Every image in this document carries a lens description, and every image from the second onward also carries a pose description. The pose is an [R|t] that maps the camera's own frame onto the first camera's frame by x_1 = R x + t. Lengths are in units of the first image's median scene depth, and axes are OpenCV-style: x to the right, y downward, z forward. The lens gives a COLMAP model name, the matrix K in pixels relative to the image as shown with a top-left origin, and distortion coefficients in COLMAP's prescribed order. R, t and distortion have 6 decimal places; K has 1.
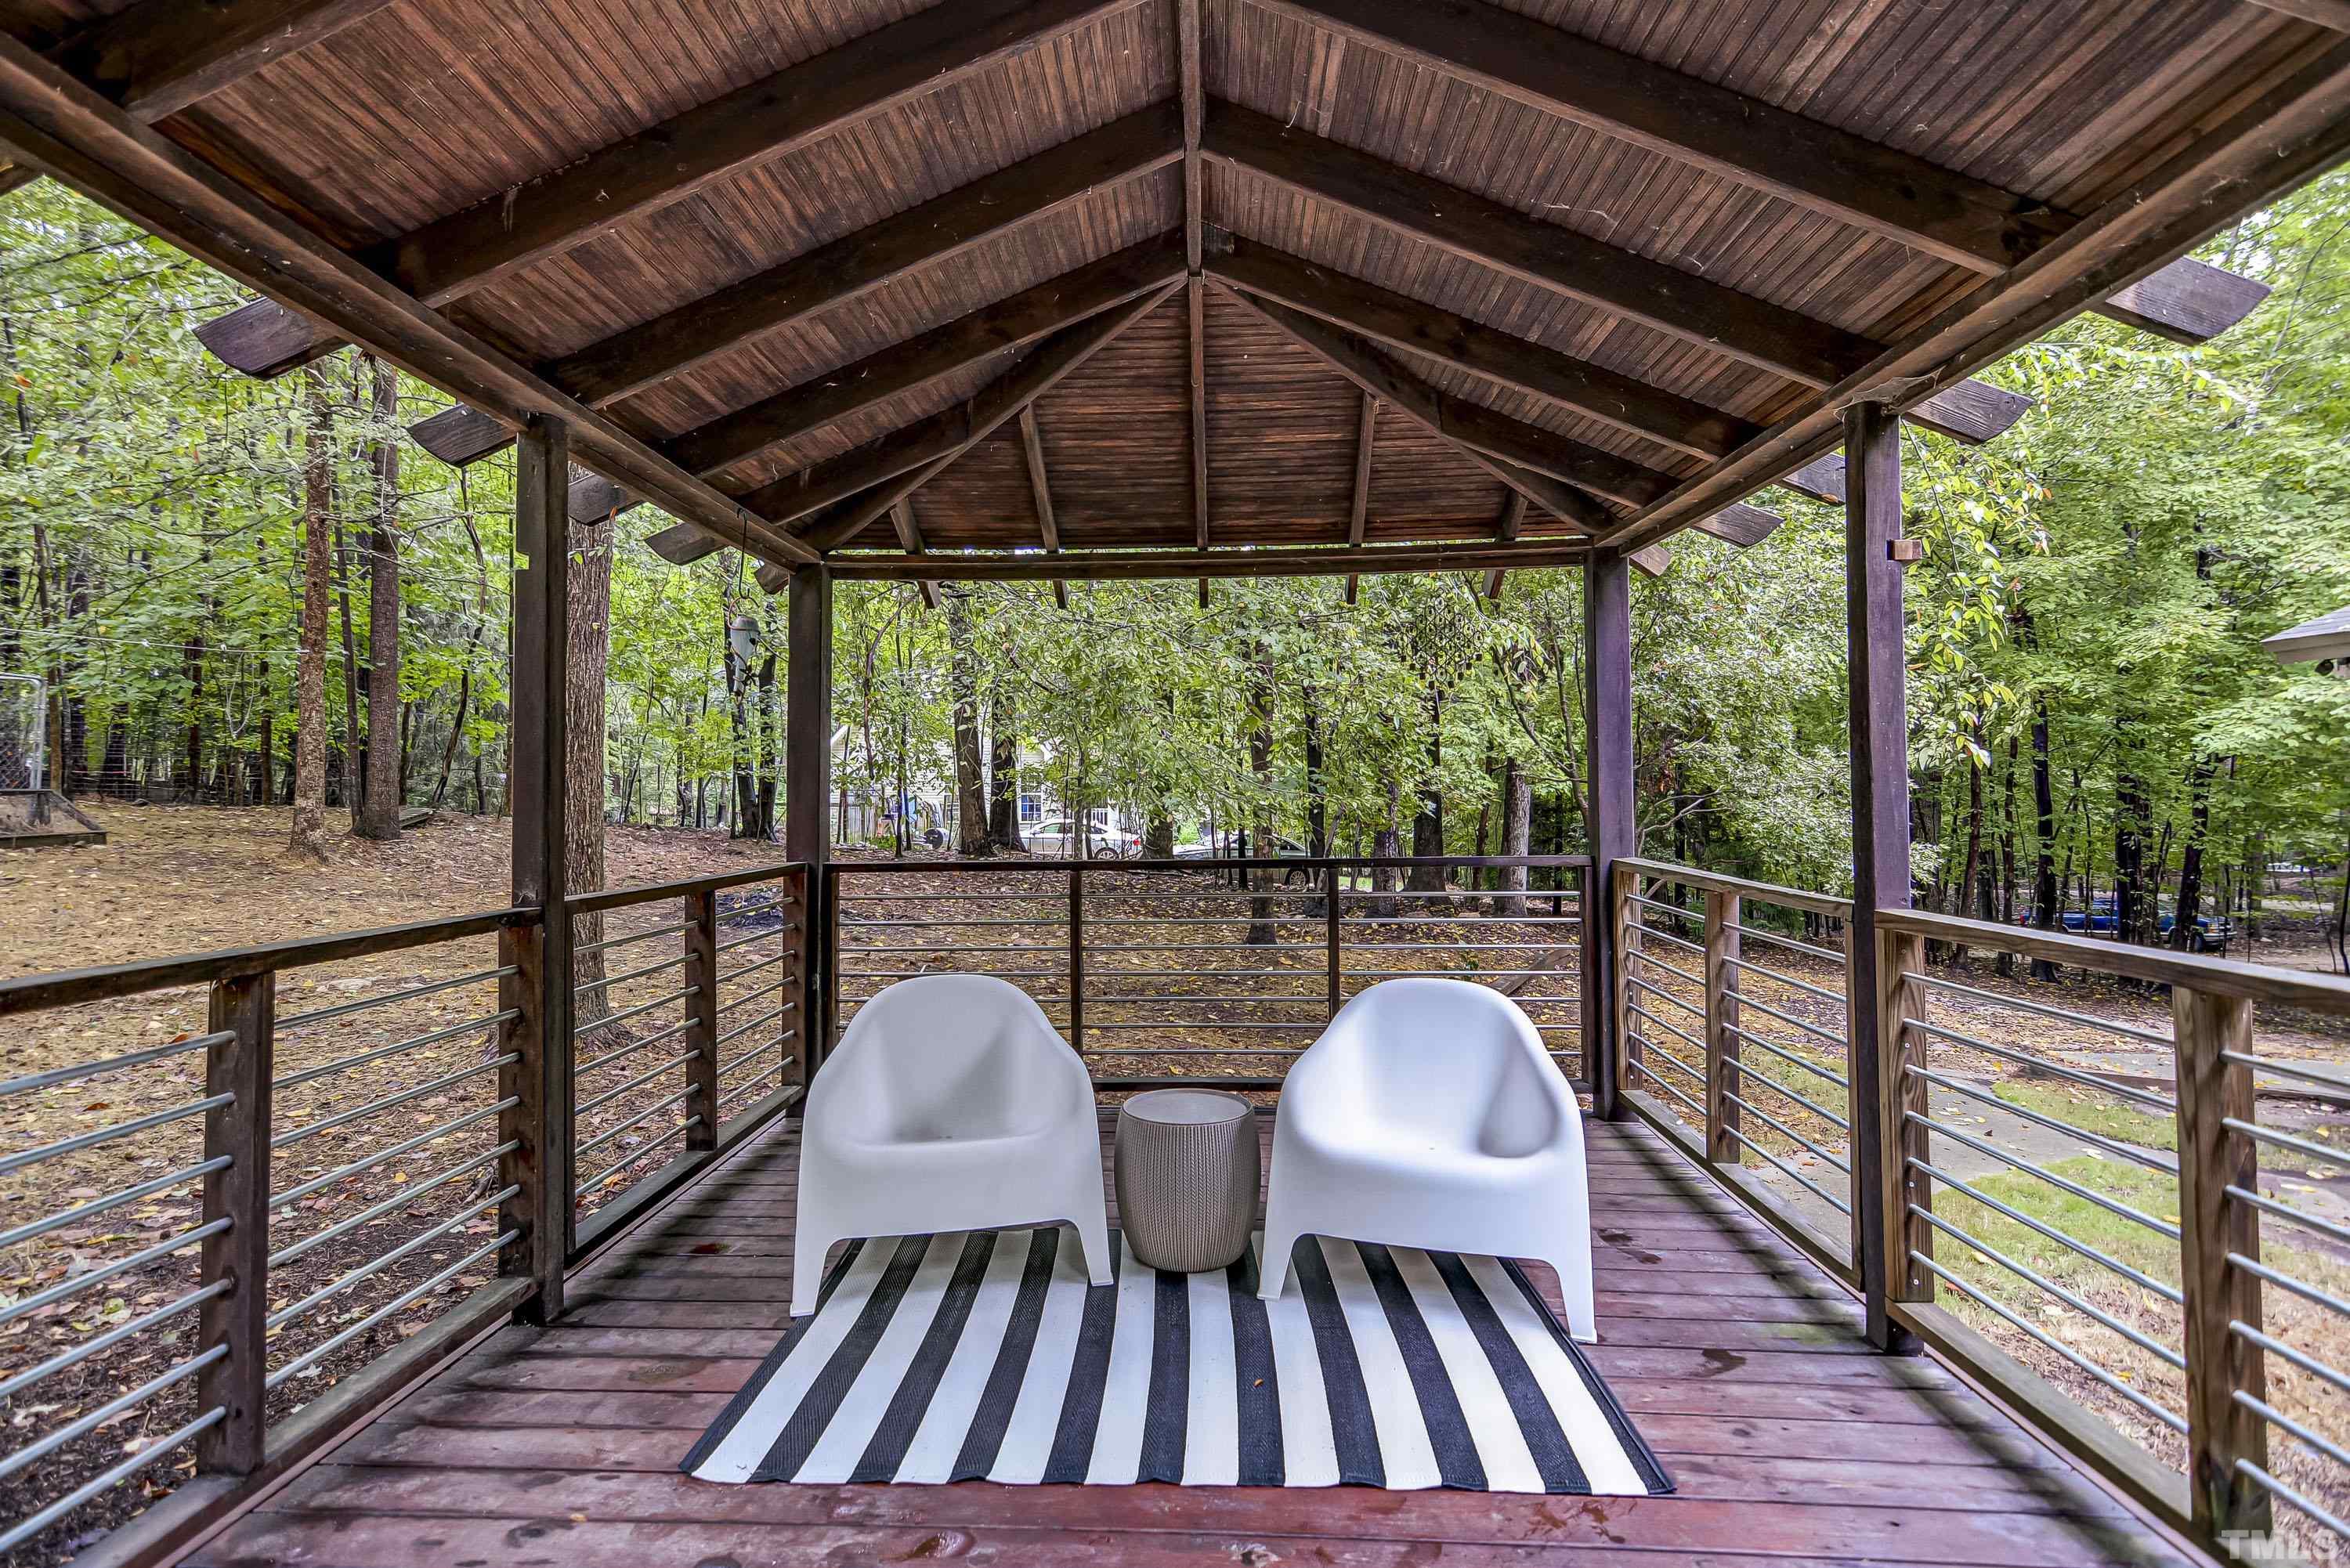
lens RADIAL K [[1134.8, 0, 1158.4], [0, 1134.8, 772.6], [0, 0, 1]] dist [-0.013031, 0.007680]
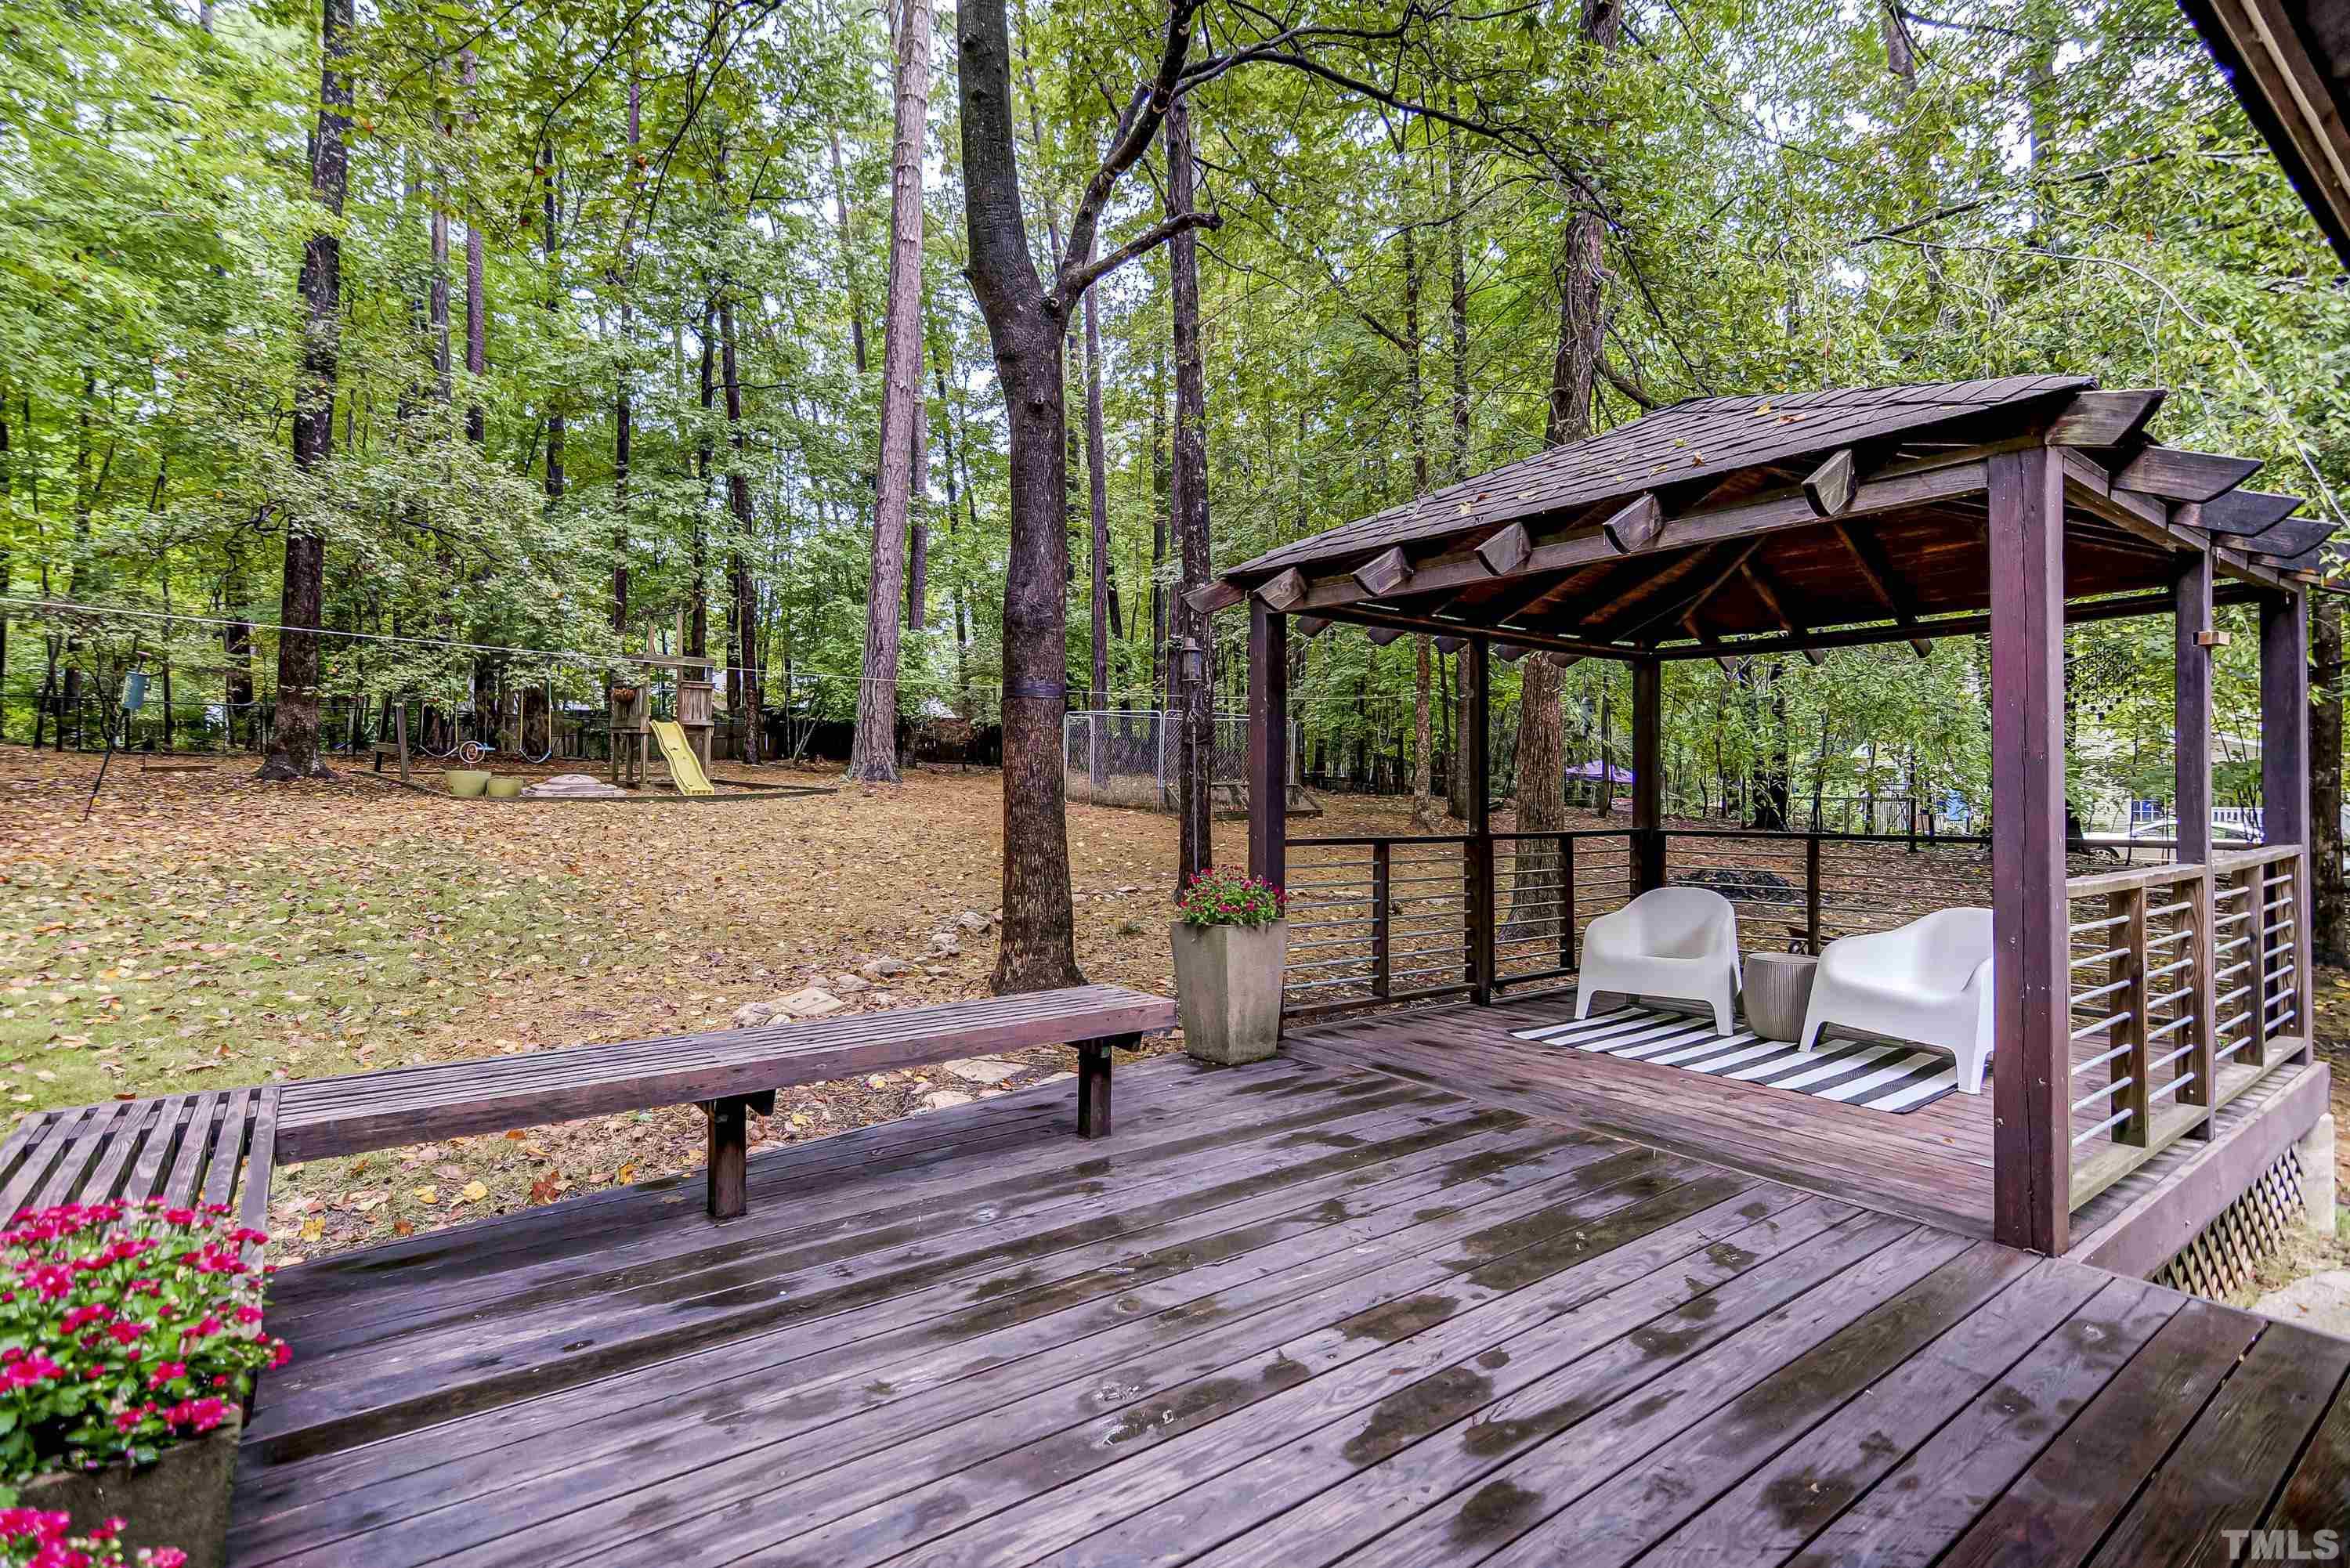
lens RADIAL K [[1134.8, 0, 1158.4], [0, 1134.8, 772.6], [0, 0, 1]] dist [-0.013031, 0.007680]
pose [[0.635196, -0.008637, -0.772302, 0.215288], [0.014068, 0.999901, 0.000389, -0.006576], [0.772222, -0.011112, 0.635255, -0.258871]]
